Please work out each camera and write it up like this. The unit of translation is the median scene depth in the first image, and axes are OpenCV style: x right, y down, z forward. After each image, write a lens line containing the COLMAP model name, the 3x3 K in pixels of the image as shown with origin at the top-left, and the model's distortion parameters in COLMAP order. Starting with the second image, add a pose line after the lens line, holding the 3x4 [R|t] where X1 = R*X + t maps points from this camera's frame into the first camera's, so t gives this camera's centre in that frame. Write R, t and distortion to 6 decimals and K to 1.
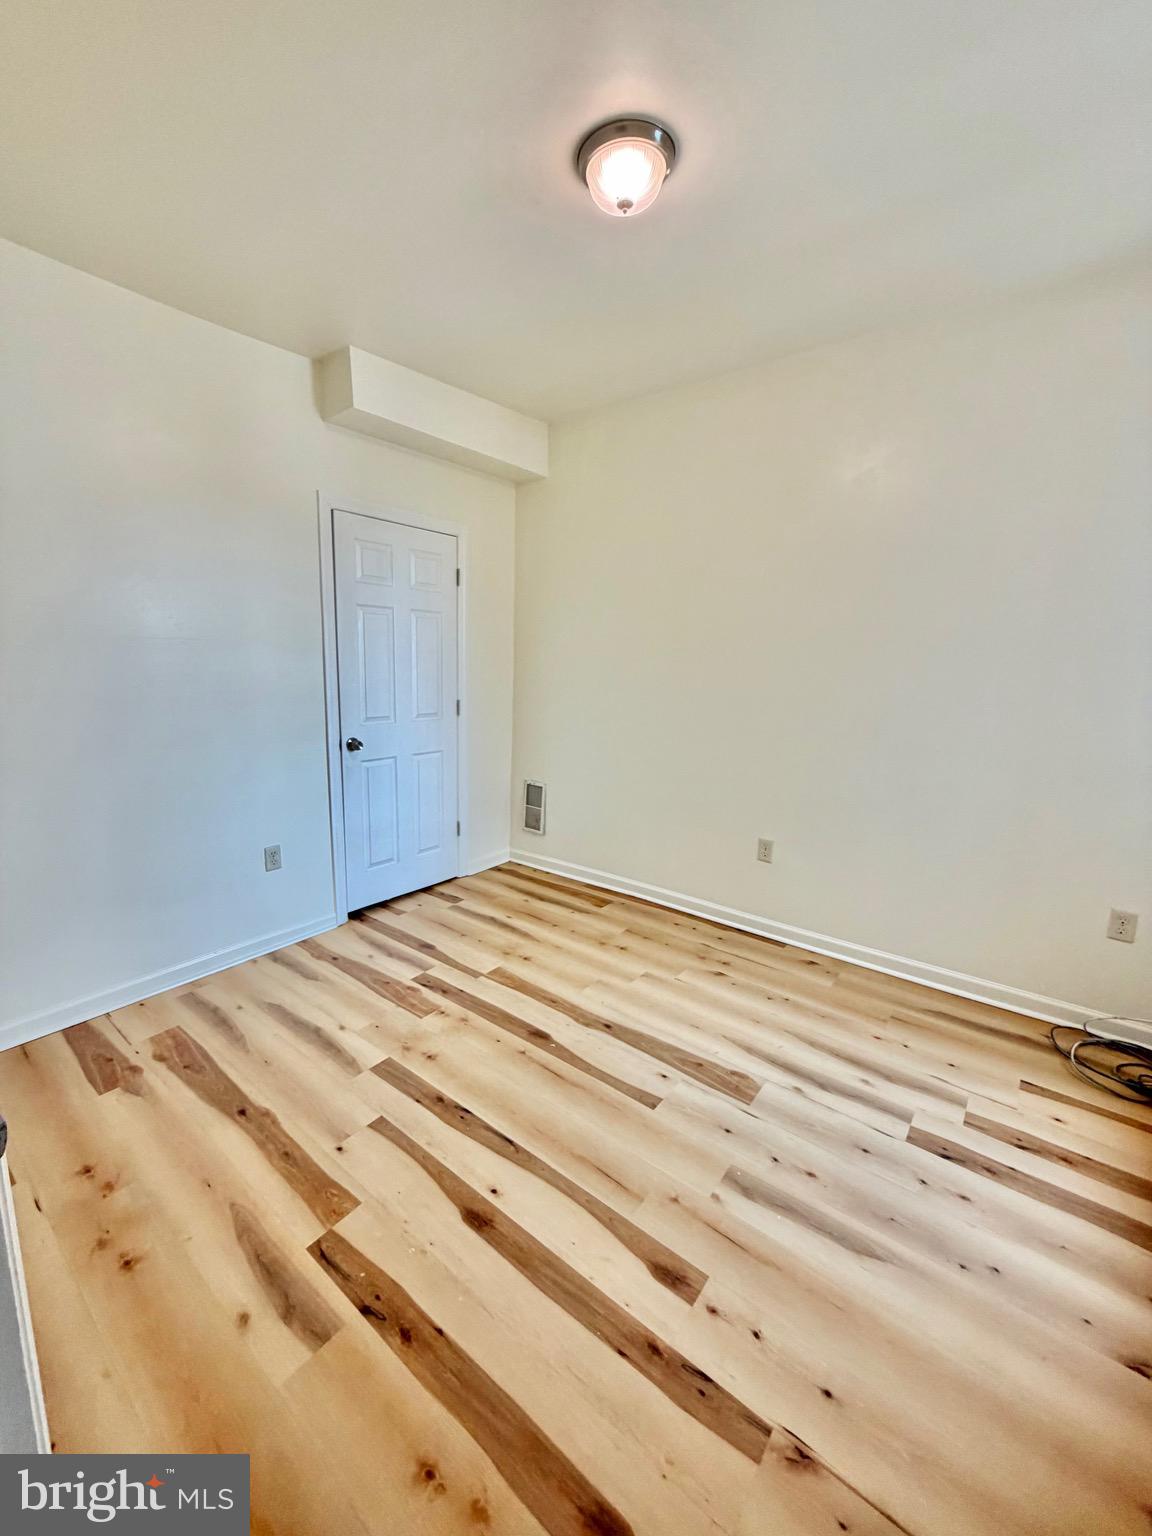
lens RADIAL K [[611.2, 0, 572.4], [0, 611.2, 766.1], [0, 0, 1]] dist [0.000399, -0.000045]
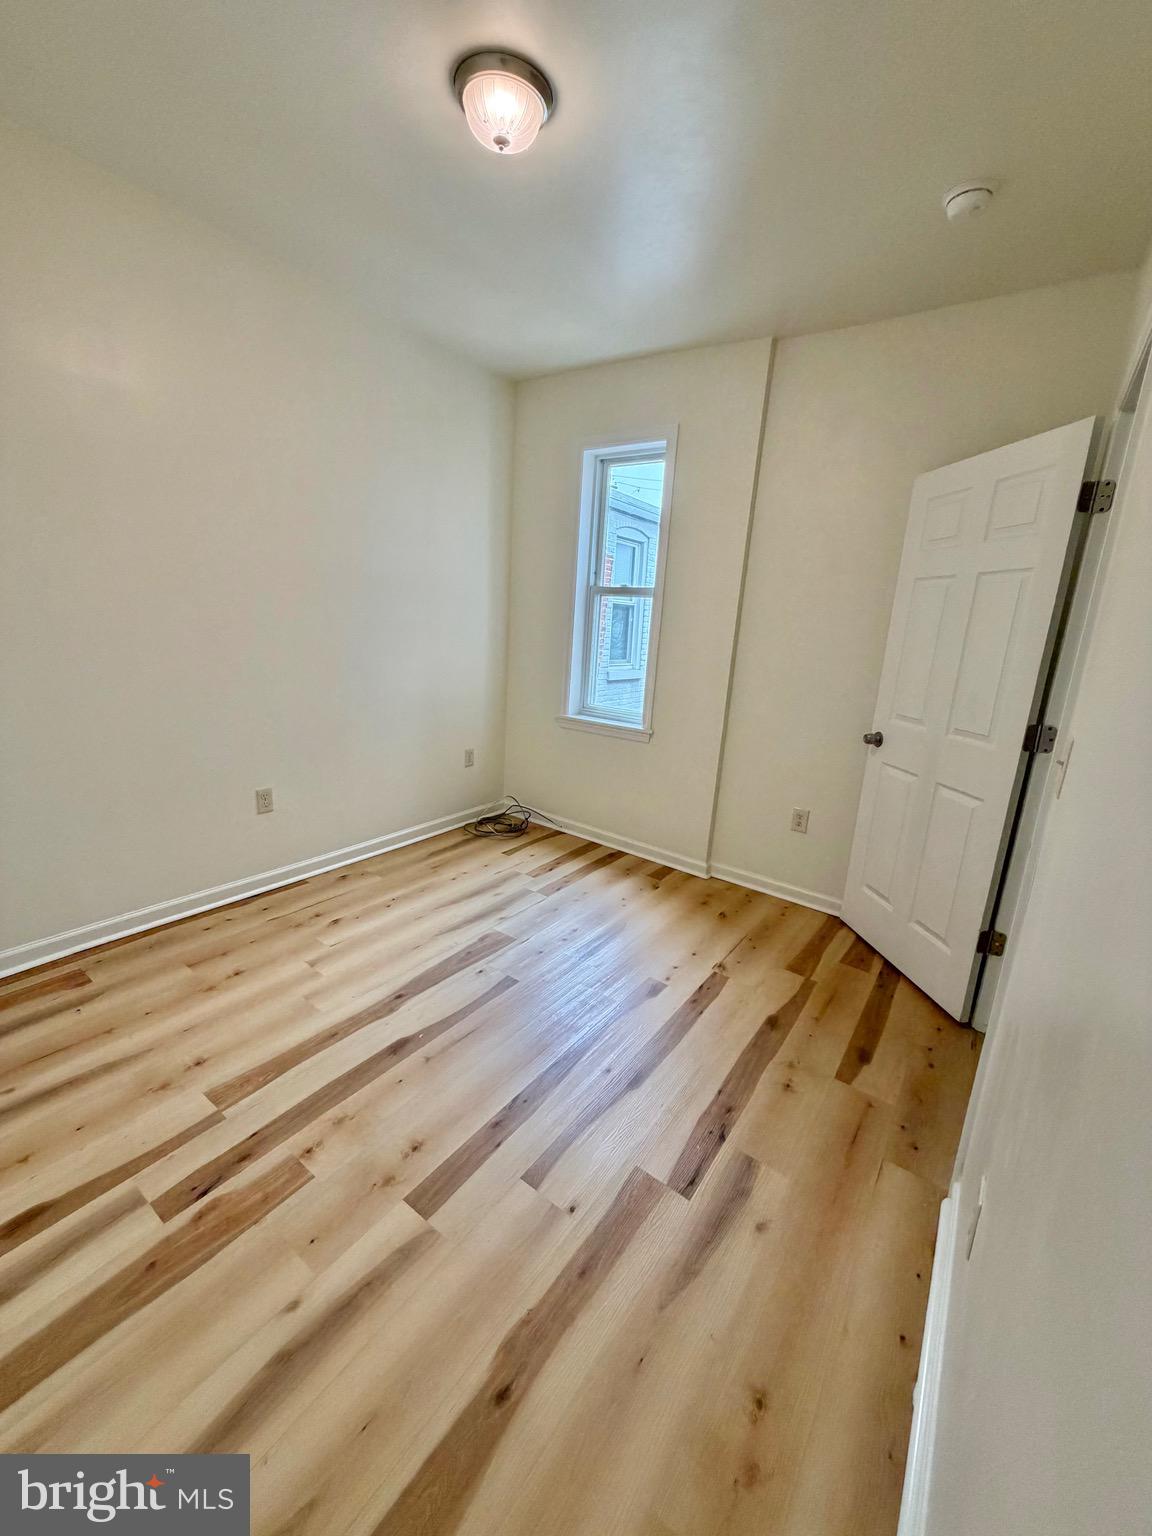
lens RADIAL K [[611.2, 0, 572.4], [0, 611.2, 766.1], [0, 0, 1]] dist [0.000399, -0.000045]
pose [[-0.045864, -0.257172, 0.965277, -0.814785], [0.120787, 0.957776, 0.260913, -0.137040], [-0.991618, 0.128559, -0.012864, 0.735586]]
